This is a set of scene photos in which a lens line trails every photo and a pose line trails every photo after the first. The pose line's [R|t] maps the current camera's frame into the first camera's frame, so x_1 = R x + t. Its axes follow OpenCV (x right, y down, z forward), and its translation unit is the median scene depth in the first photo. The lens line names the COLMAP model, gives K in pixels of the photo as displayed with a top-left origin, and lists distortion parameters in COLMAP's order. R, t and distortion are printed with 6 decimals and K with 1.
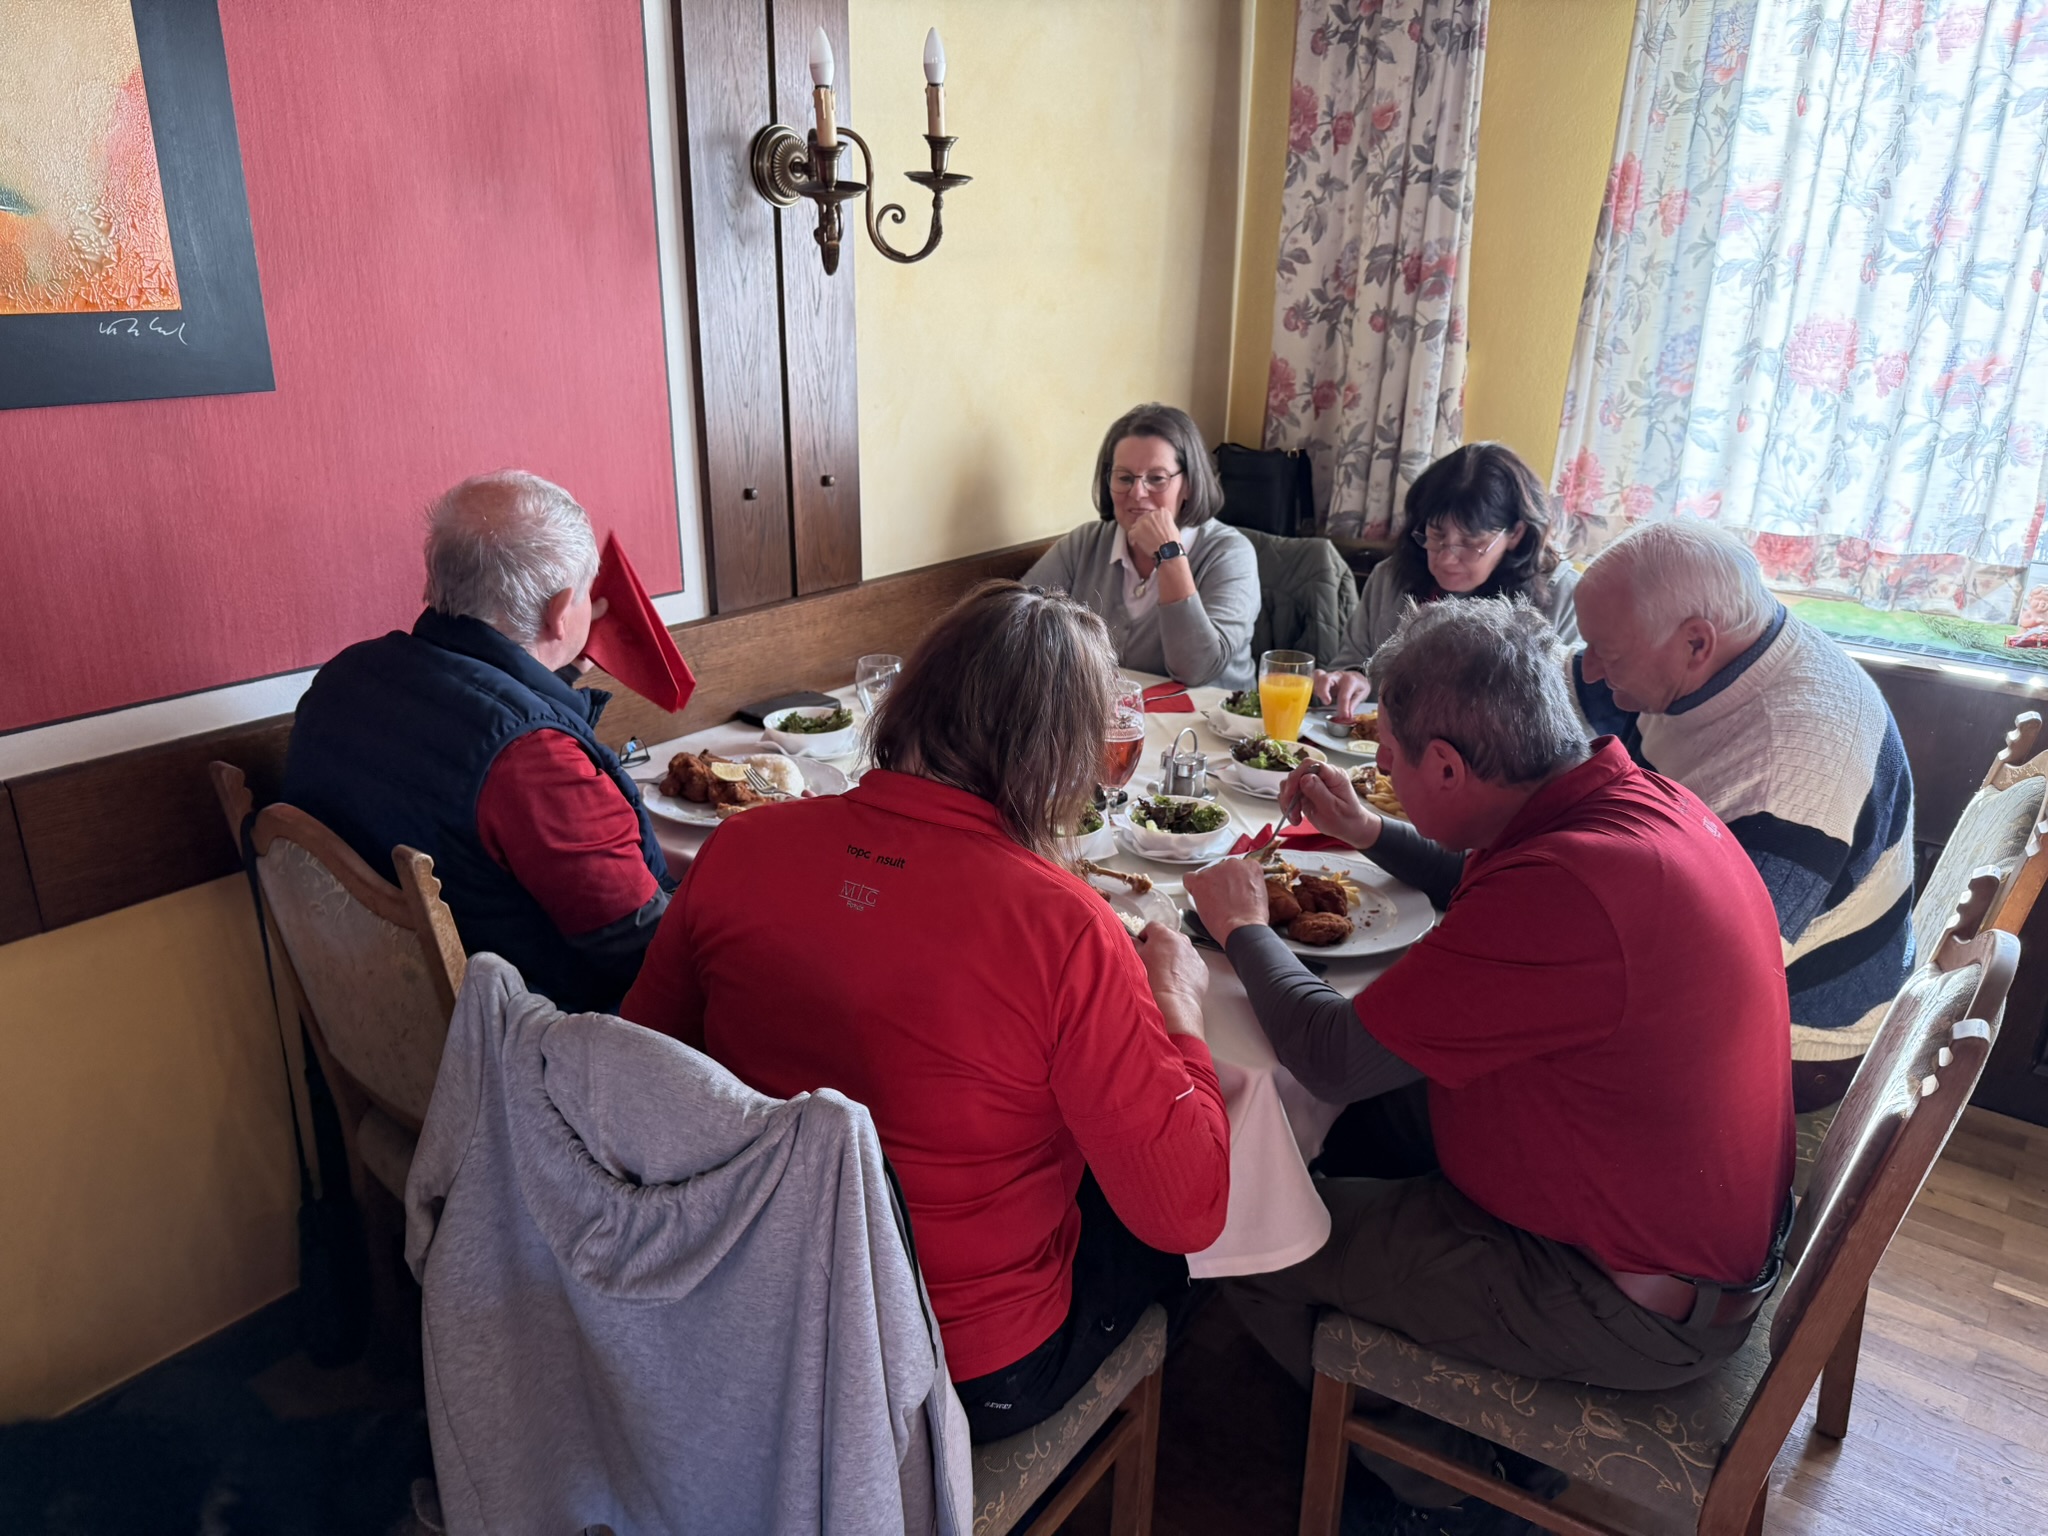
lens RADIAL K [[1452.0, 0, 1015.8], [0, 1452.0, 777.4], [0, 0, 1]] dist [0.003603, -0.004116]
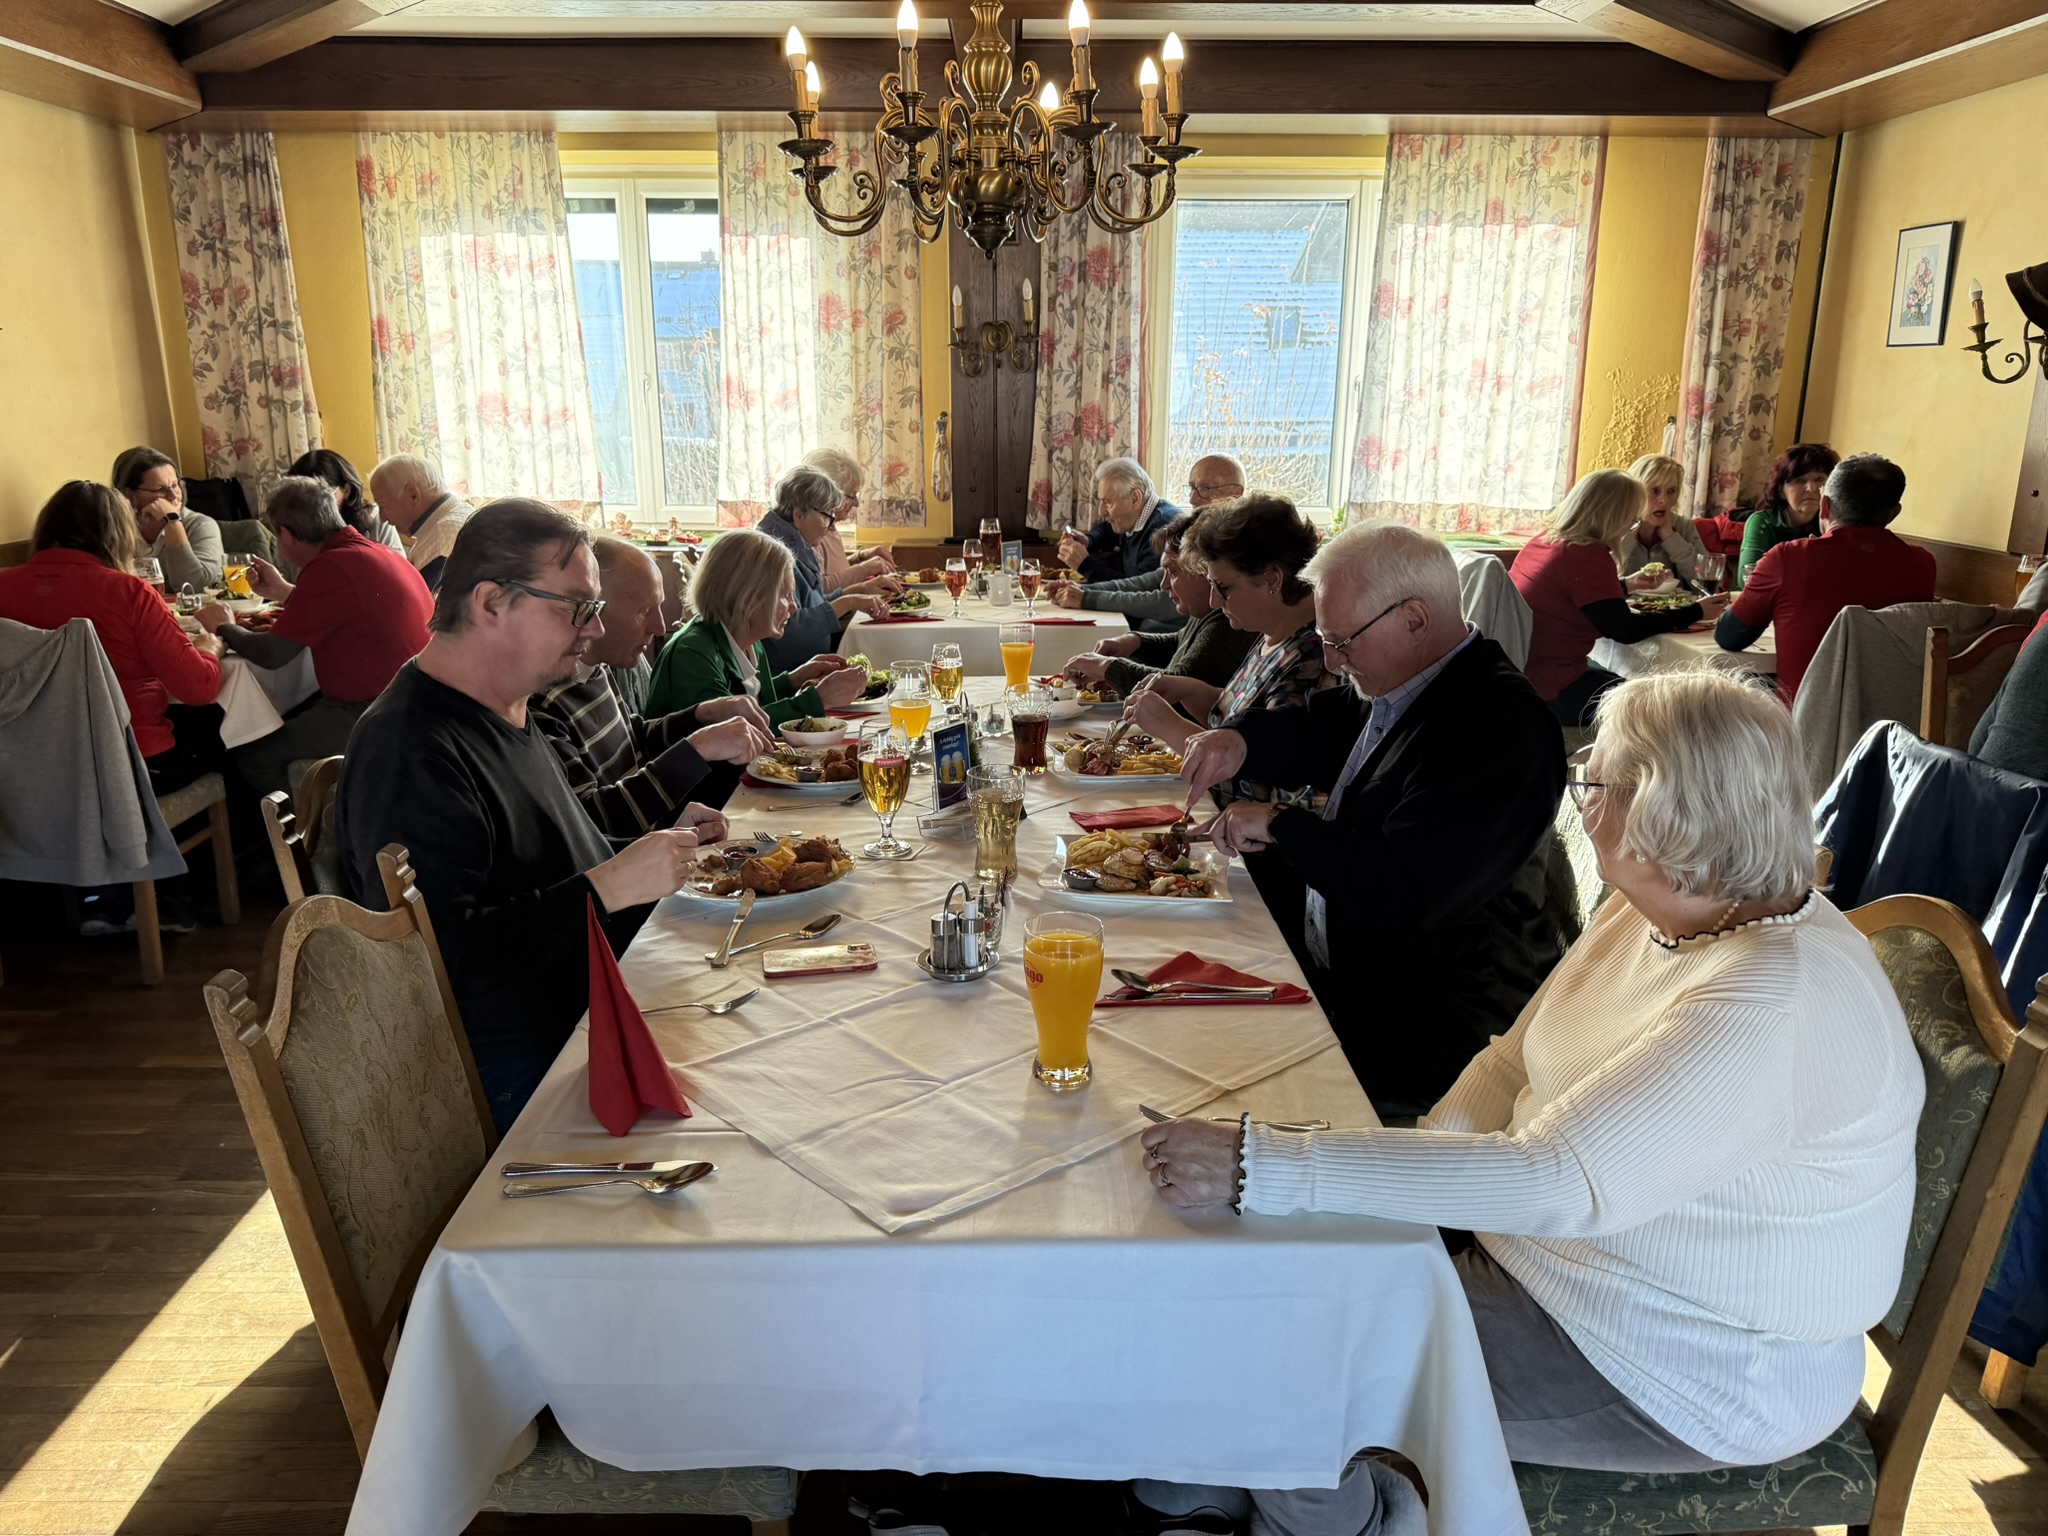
lens RADIAL K [[1452.0, 0, 1015.8], [0, 1452.0, 777.4], [0, 0, 1]] dist [0.003603, -0.004116]
pose [[0.792365, -0.175051, 0.584392, -0.144085], [0.218998, 0.975714, -0.004666, 0.352939], [-0.569383, 0.131677, 0.811458, -0.931596]]
